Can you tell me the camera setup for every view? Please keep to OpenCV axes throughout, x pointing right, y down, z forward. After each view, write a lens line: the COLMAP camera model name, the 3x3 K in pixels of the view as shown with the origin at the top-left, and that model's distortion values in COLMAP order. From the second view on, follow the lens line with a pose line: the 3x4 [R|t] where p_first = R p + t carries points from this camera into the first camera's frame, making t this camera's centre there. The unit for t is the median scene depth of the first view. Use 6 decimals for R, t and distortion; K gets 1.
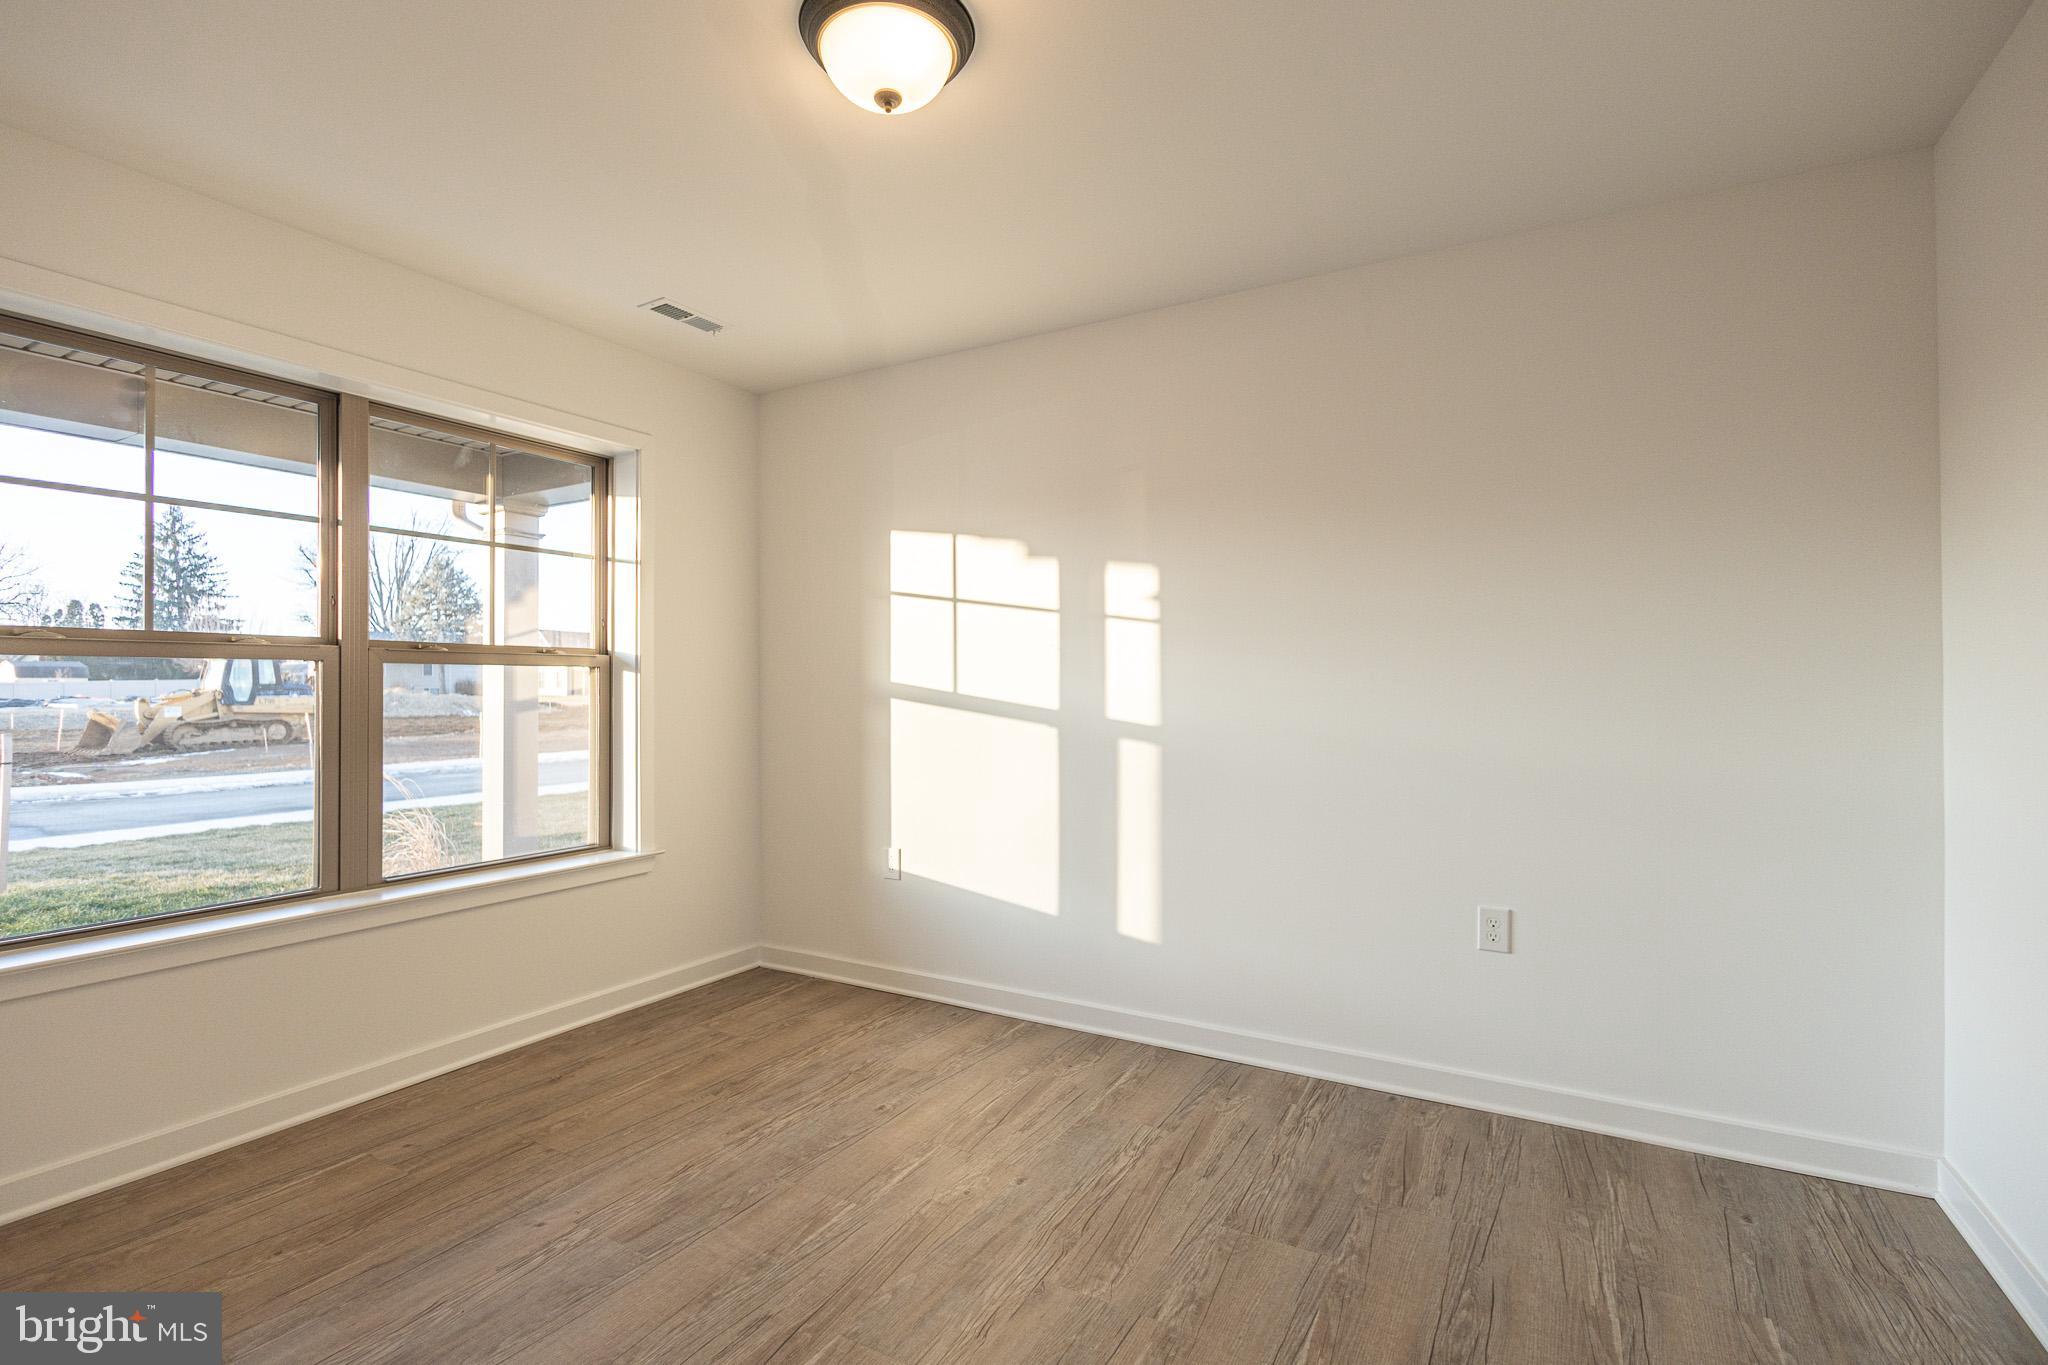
lens RADIAL K [[943.0, 0, 1022.3], [0, 943.0, 685.7], [0, 0, 1]] dist [0.002287, -0.001365]
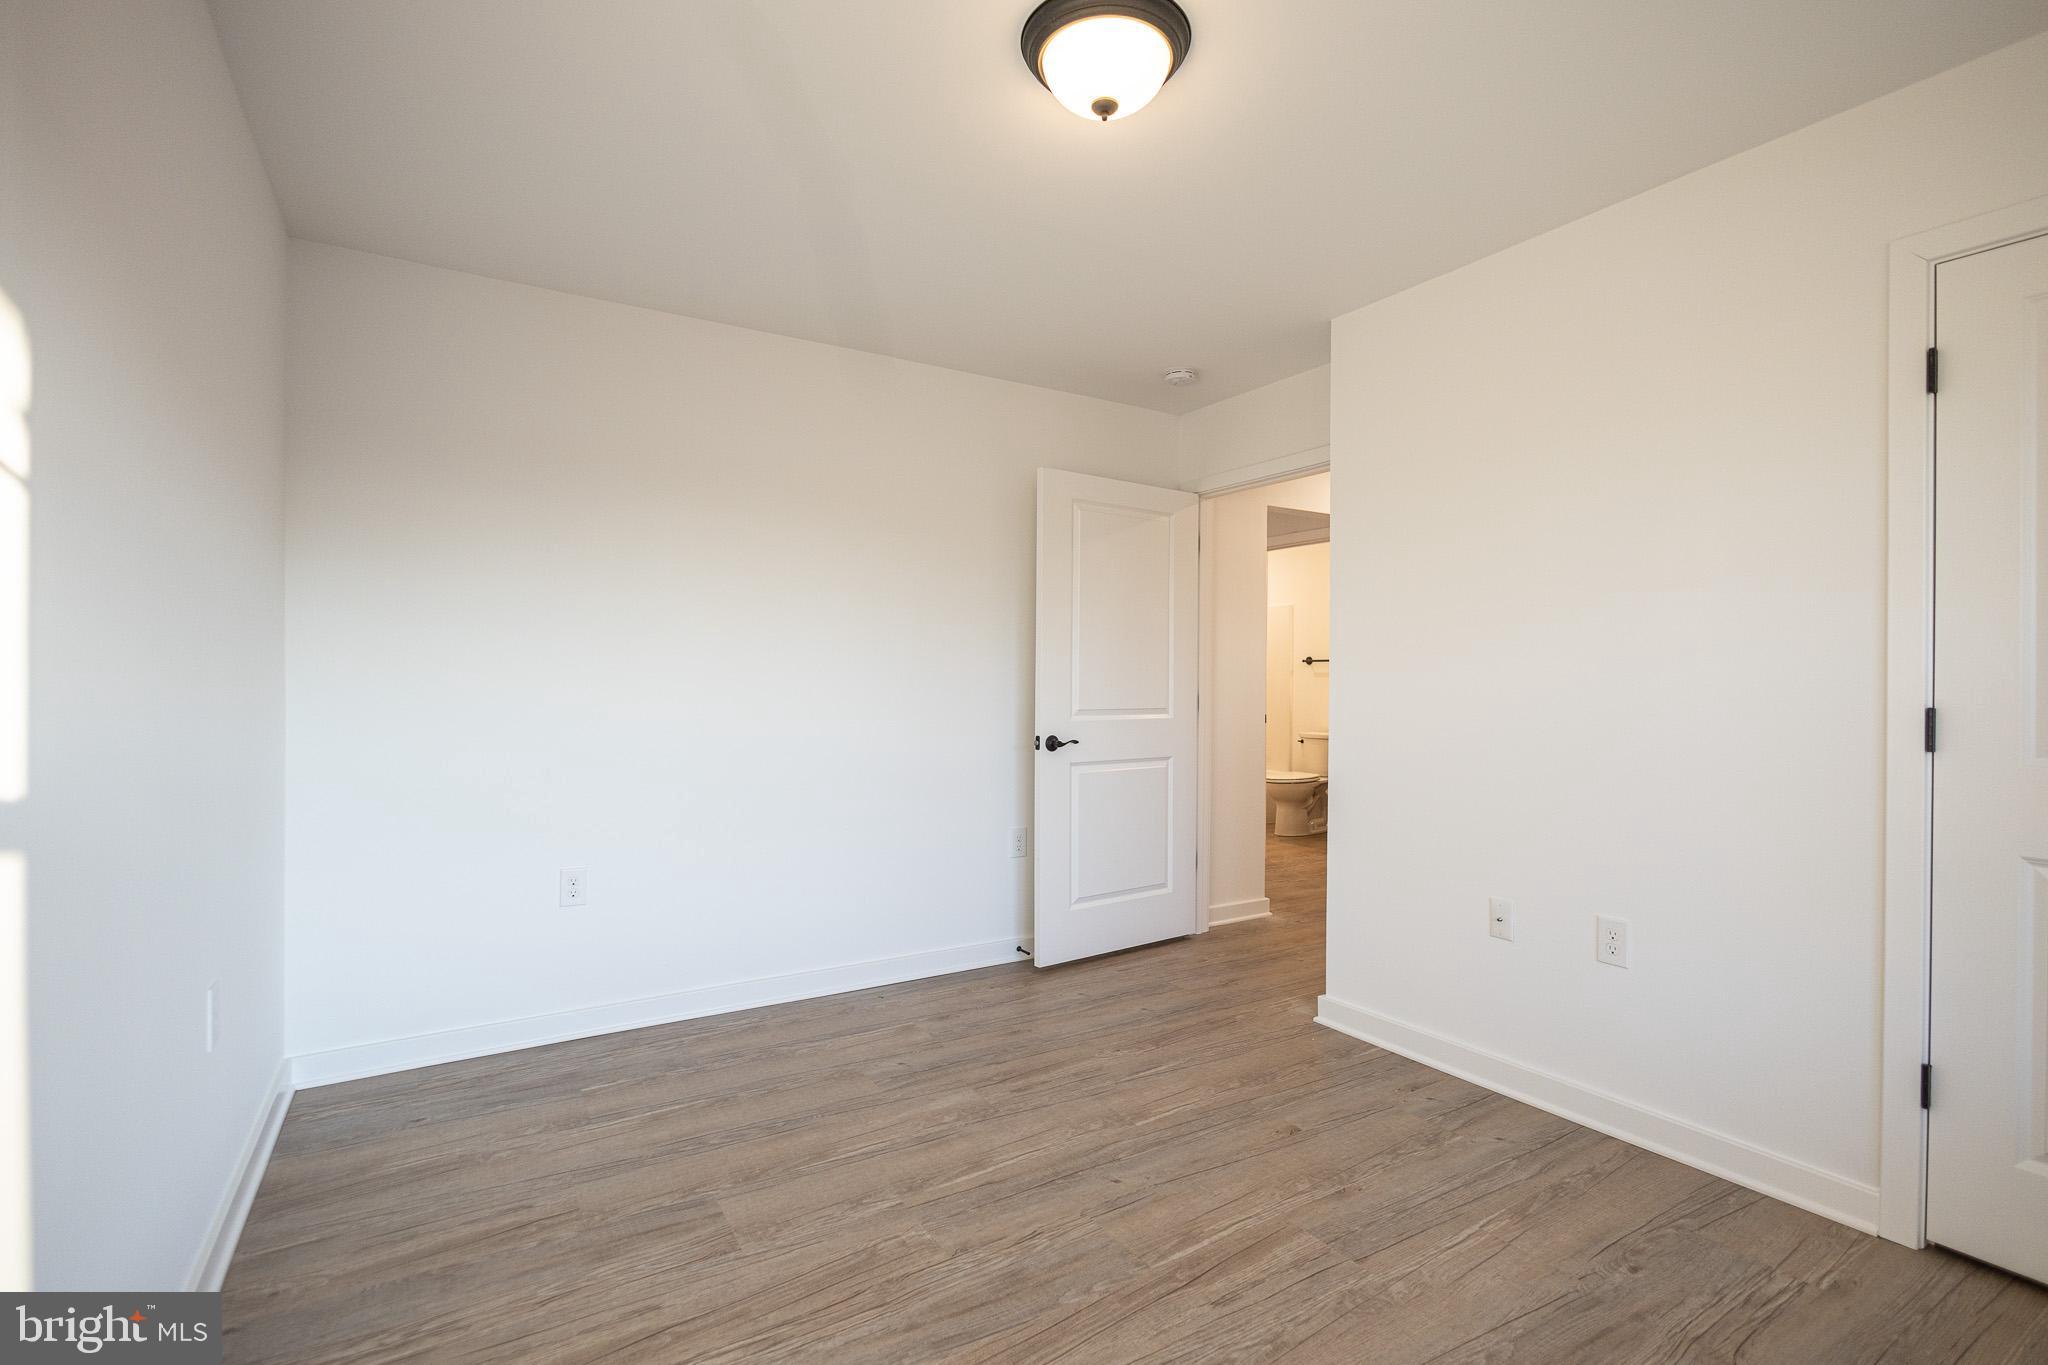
lens RADIAL K [[943.0, 0, 1009.9], [0, 943.0, 677.4], [0, 0, 1]] dist [0.002287, -0.001365]
pose [[-0.871619, -0.000213, 0.490184, -0.412458], [-0.003809, 0.999973, -0.006339, 0.001601], [-0.490169, -0.007392, -0.871596, 1.431011]]
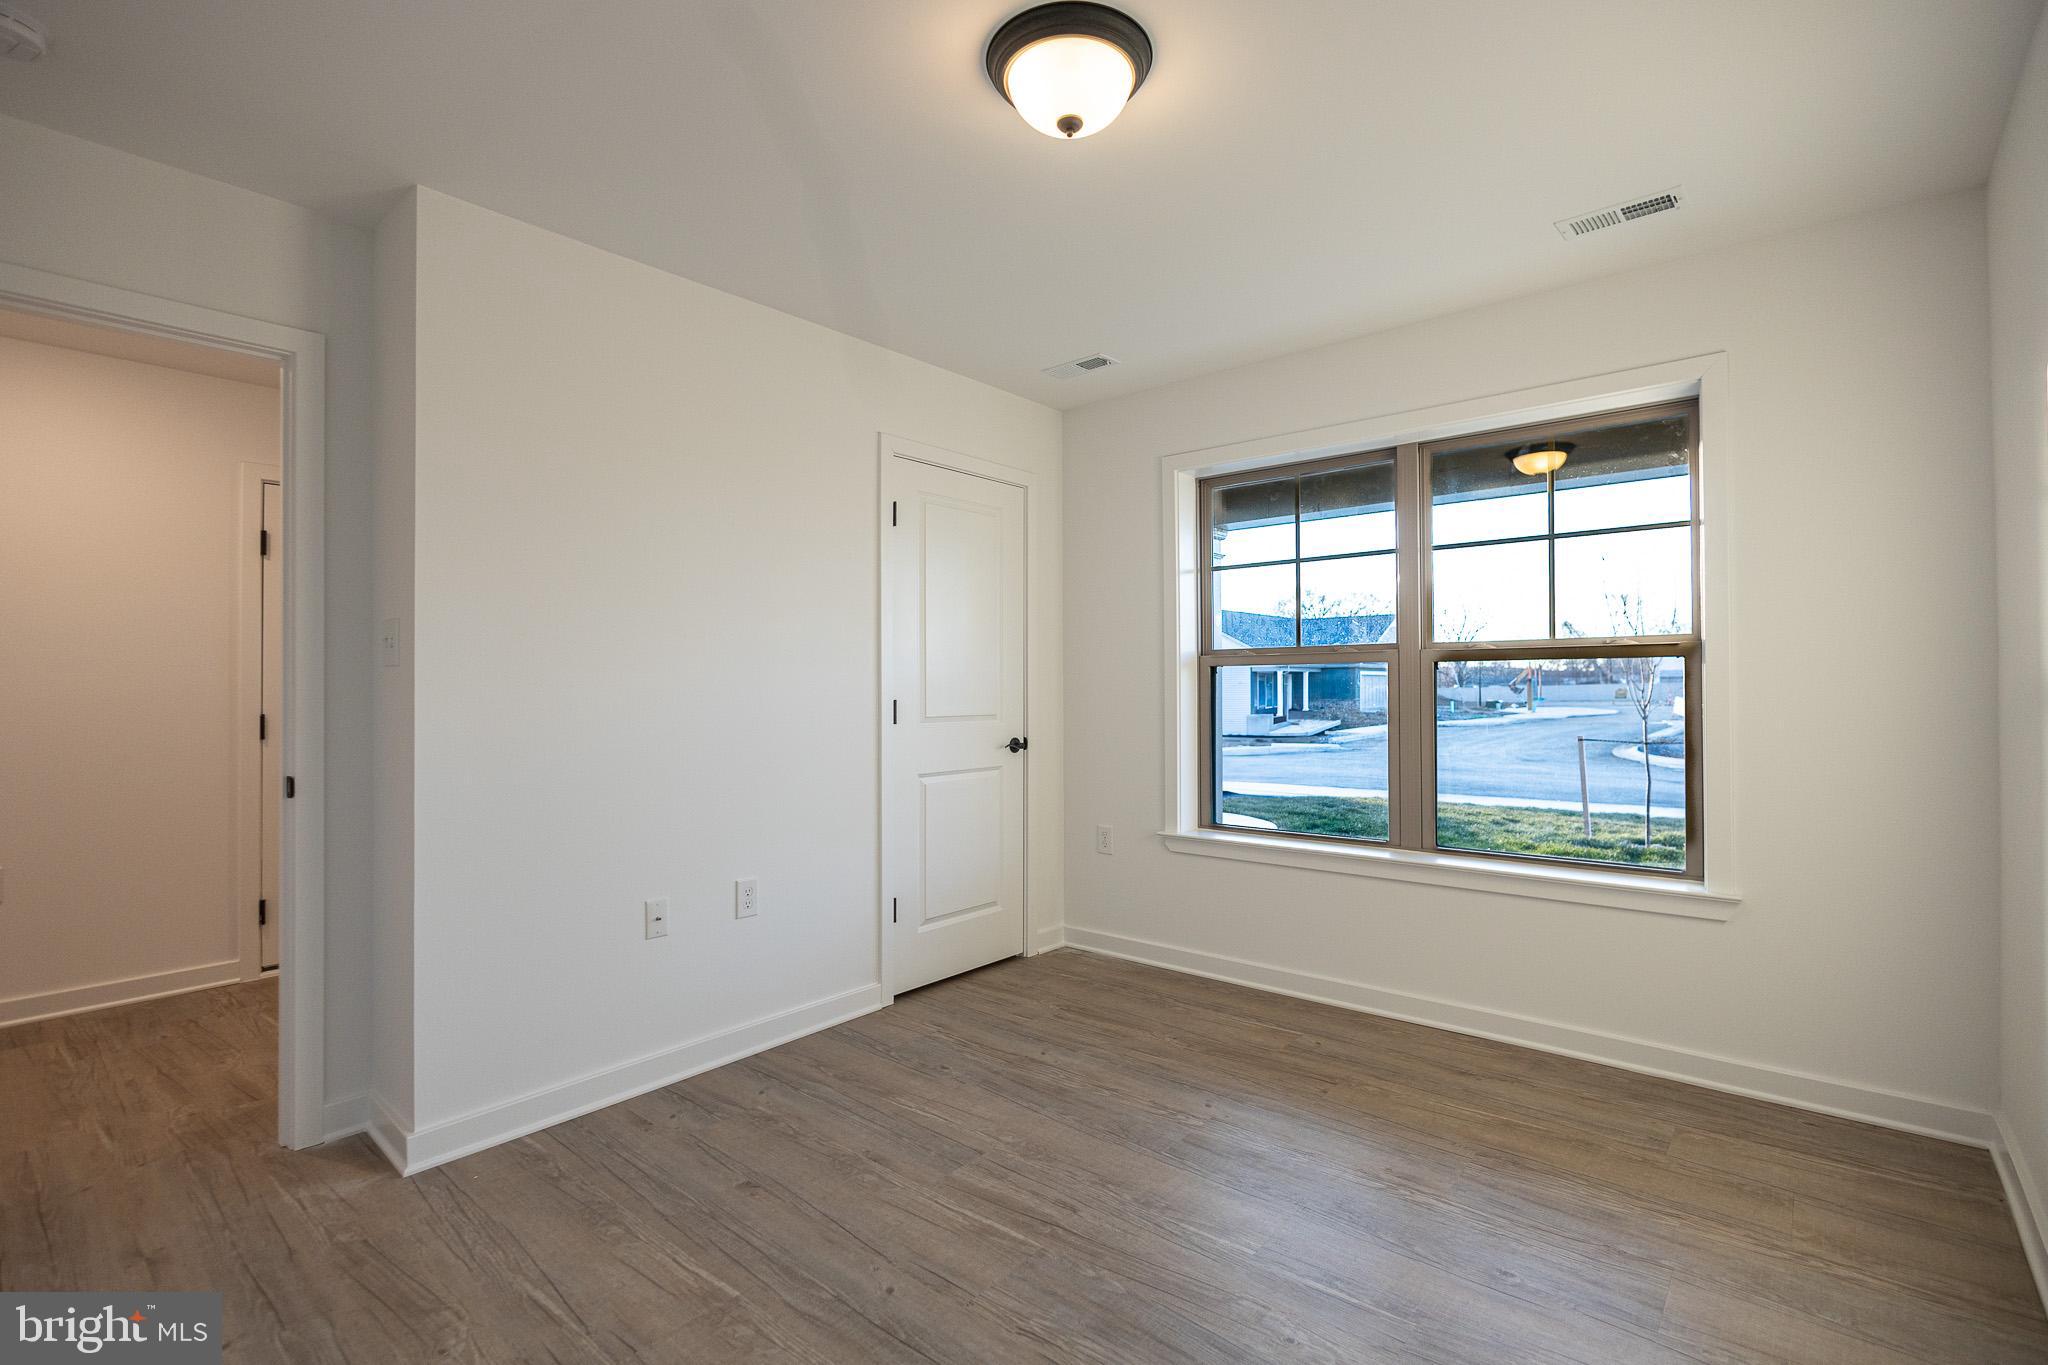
lens RADIAL K [[943.0, 0, 1034.5], [0, 943.0, 678.4], [0, 0, 1]] dist [0.002287, -0.001365]
pose [[-0.182739, -0.009271, -0.983118, 0.660557], [0.011377, 0.999869, -0.011544, 0.004777], [0.983096, -0.013295, -0.182609, 0.842993]]
